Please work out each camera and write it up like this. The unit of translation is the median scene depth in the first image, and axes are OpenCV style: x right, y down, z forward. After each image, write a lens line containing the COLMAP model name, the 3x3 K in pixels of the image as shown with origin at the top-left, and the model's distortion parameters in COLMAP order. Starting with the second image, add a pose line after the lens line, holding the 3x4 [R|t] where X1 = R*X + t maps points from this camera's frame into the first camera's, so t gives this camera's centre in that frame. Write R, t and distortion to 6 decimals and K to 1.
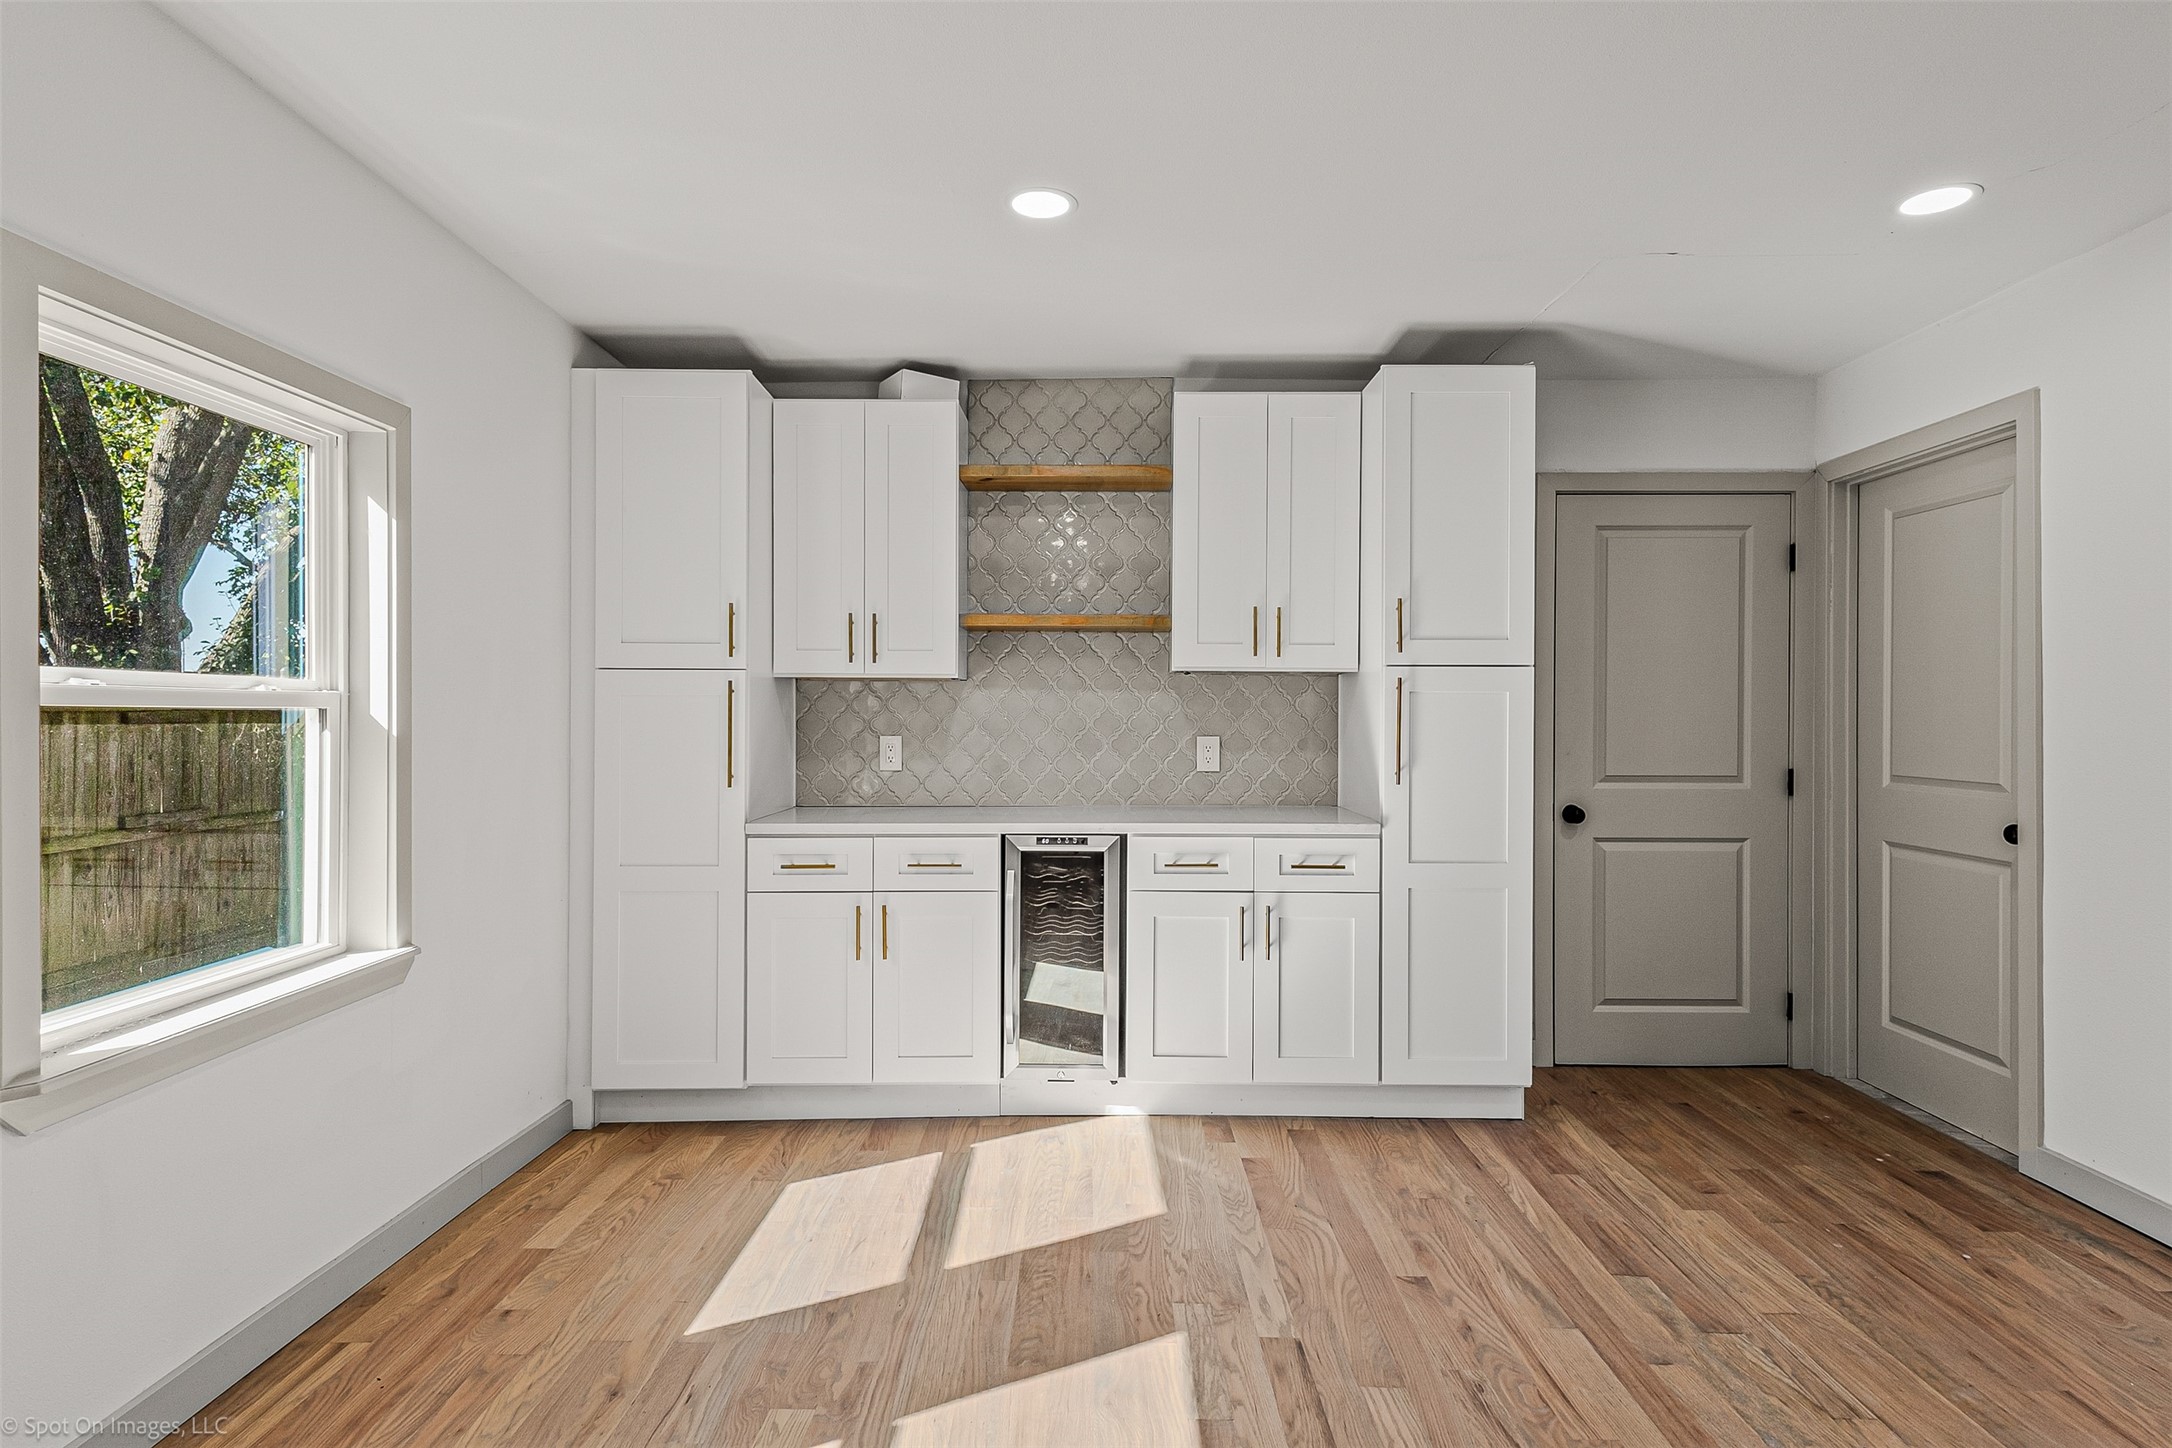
lens RADIAL K [[1177.8, 0, 1086.0], [0, 1177.8, 724.0], [0, 0, 1]] dist [0.033921, 0.000391]
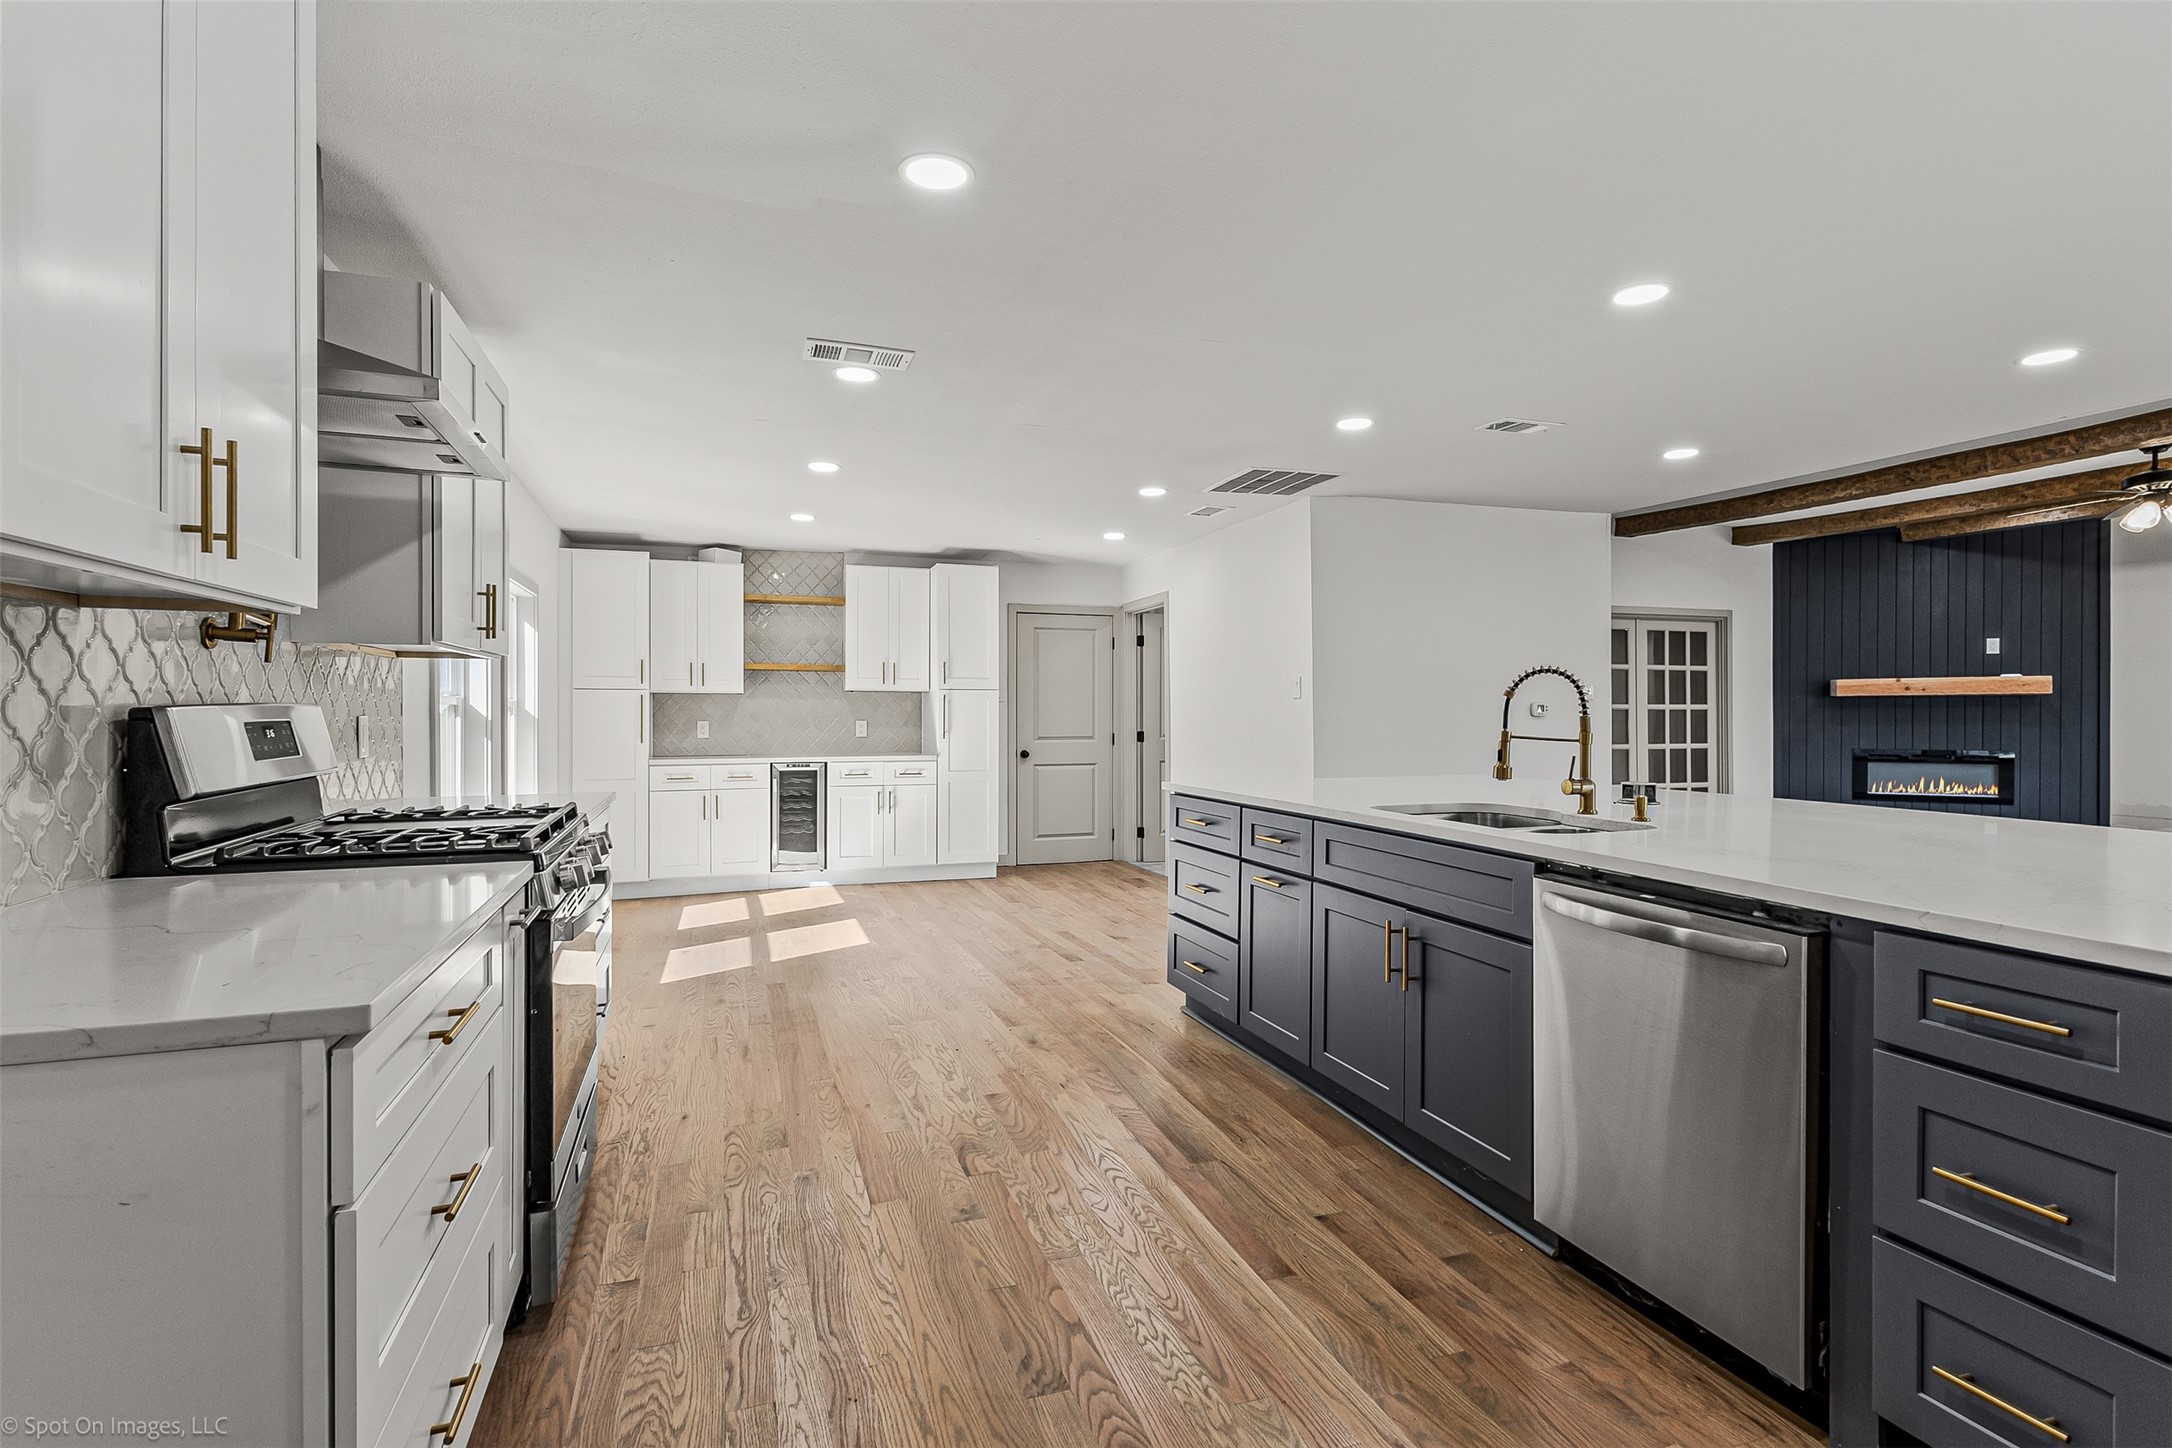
lens RADIAL K [[1026.4, 0, 1086.0], [0, 1026.4, 724.0], [0, 0, 1]] dist [0.001329, 0.000005]
pose [[0.943872, -0.005433, 0.330266, -0.137577], [0.006691, 0.999974, -0.002671, 0.025891], [-0.330243, 0.004731, 0.943884, -0.962521]]
